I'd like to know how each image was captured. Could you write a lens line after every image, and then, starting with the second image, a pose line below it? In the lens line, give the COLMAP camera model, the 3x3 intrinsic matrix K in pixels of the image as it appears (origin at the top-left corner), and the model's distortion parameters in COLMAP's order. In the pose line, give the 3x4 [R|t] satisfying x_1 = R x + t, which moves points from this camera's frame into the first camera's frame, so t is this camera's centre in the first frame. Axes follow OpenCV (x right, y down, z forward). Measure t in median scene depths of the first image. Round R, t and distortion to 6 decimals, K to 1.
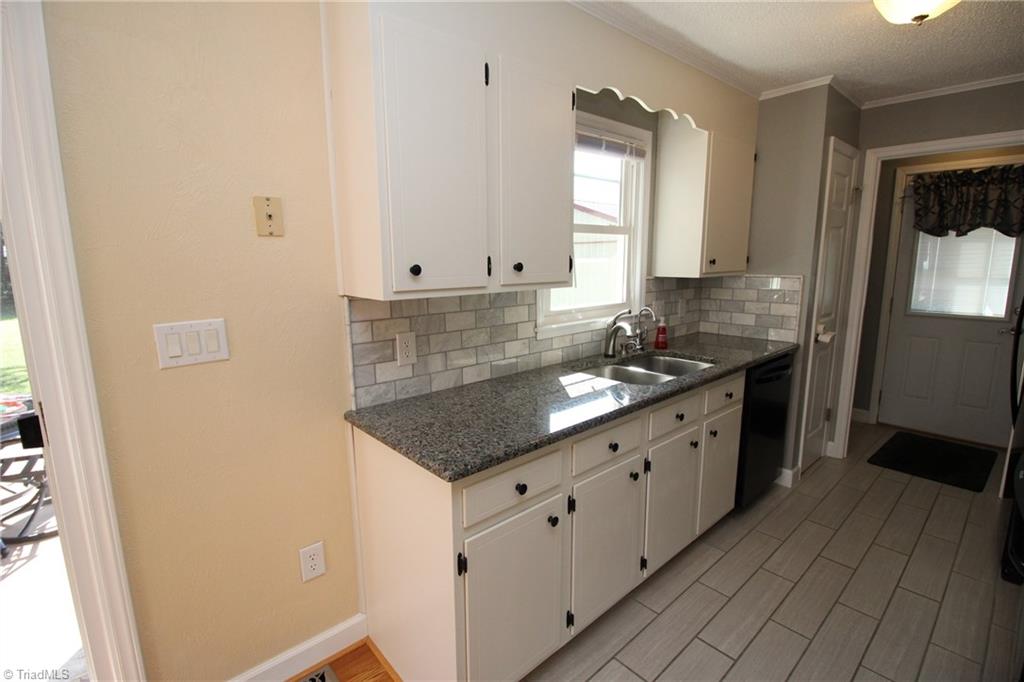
lens RADIAL K [[473.5, 0, 512.8], [0, 473.5, 339.5], [0, 0, 1]] dist [-0.001844, -0.008850]
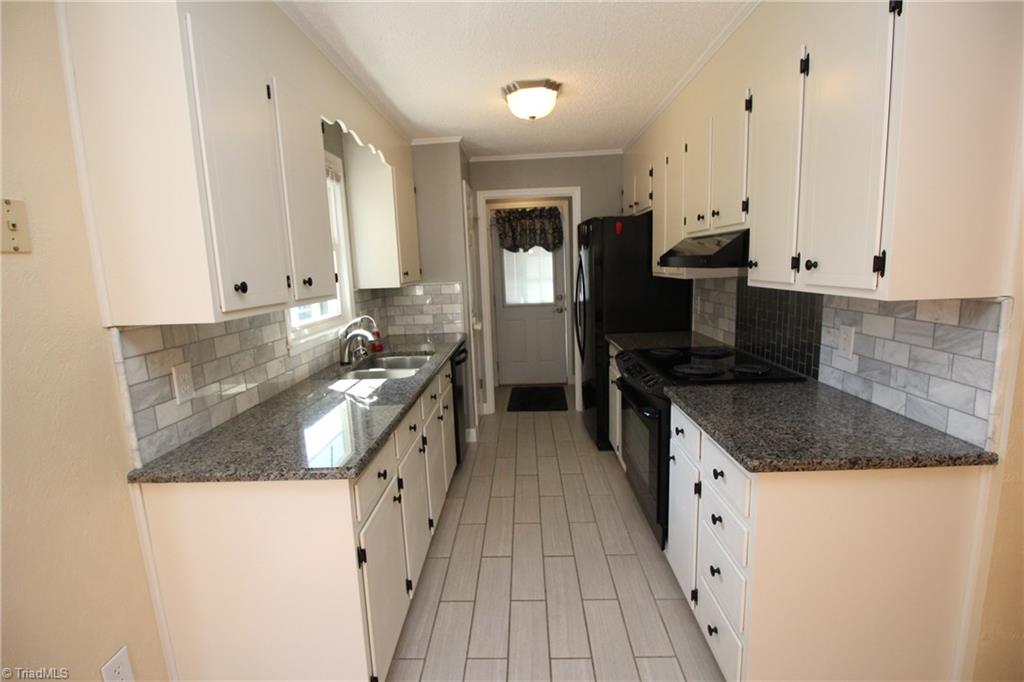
lens RADIAL K [[473.5, 0, 505.9], [0, 473.5, 340.3], [0, 0, 1]] dist [-0.001844, -0.008850]
pose [[0.689227, -0.133210, 0.712194, -0.305477], [0.157599, 0.986982, 0.032090, 0.005686], [-0.707197, 0.090124, 0.701249, -0.013643]]
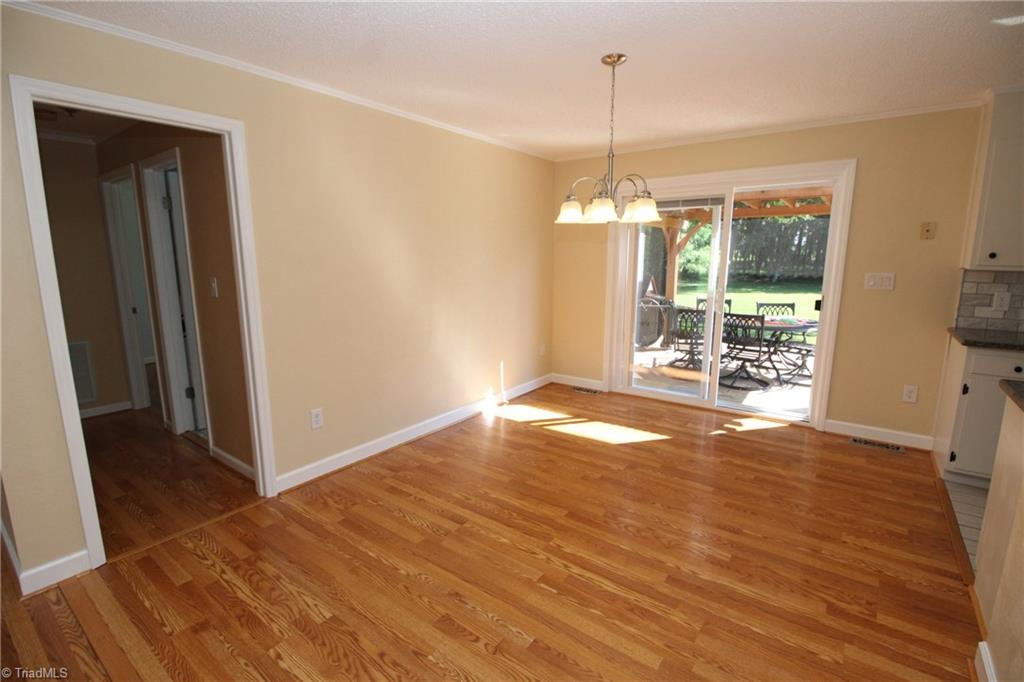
lens RADIAL K [[473.5, 0, 483.4], [0, 473.5, 348.5], [0, 0, 1]] dist [-0.001844, -0.008850]
pose [[0.161240, 0.199536, -0.966534, 0.857296], [-0.164654, 0.971061, 0.173002, 0.150748], [0.973083, 0.131248, 0.189428, -0.867434]]
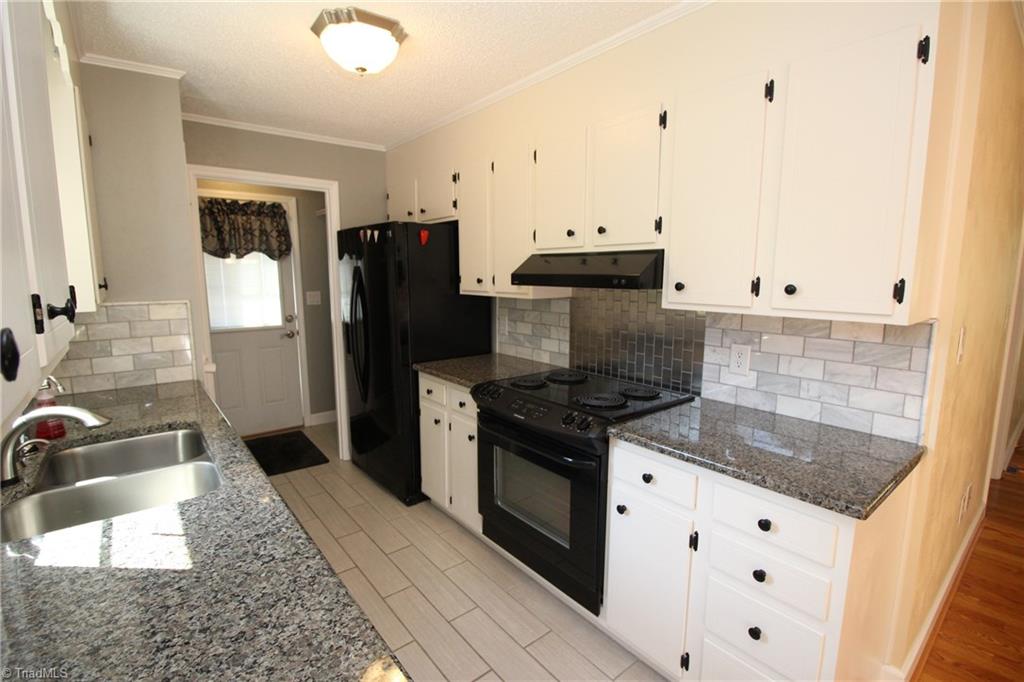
lens RADIAL K [[473.5, 0, 499.6], [0, 473.5, 340.0], [0, 0, 1]] dist [-0.001844, -0.008850]
pose [[0.052113, -0.132825, 0.989769, -0.226460], [0.171624, 0.977561, 0.122151, -0.081185], [-0.983783, 0.163502, 0.073740, 0.446918]]
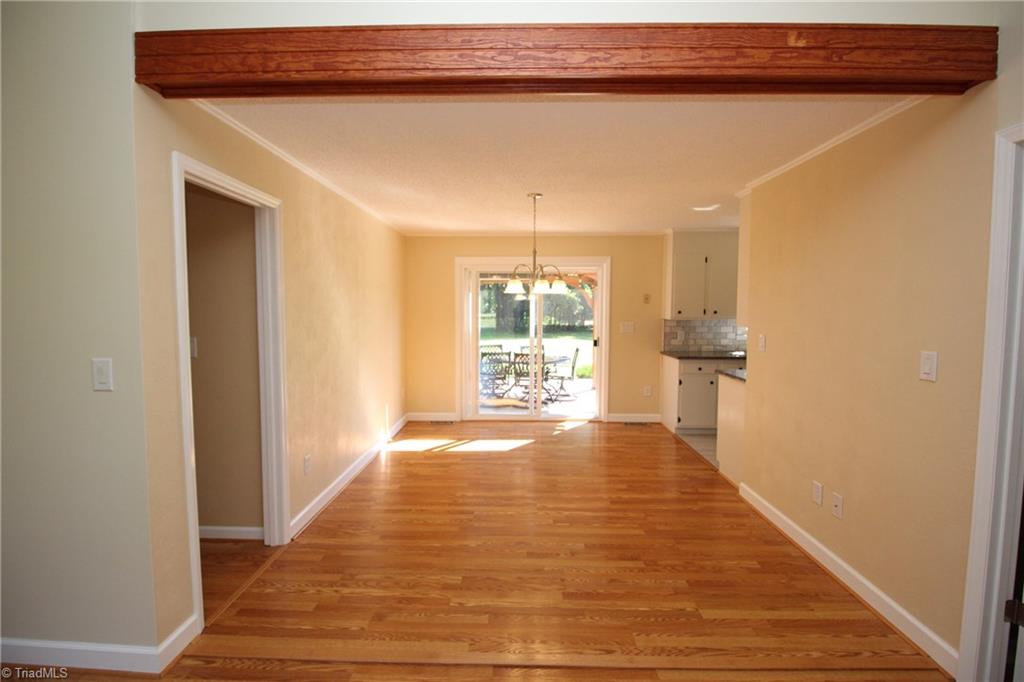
lens RADIAL K [[473.5, 0, 502.6], [0, 473.5, 343.9], [0, 0, 1]] dist [-0.001844, -0.008850]
pose [[0.698565, 0.062257, -0.712833, 0.938851], [-0.125656, 0.991400, -0.036555, 0.262343], [0.704427, 0.115108, 0.700380, -1.639513]]
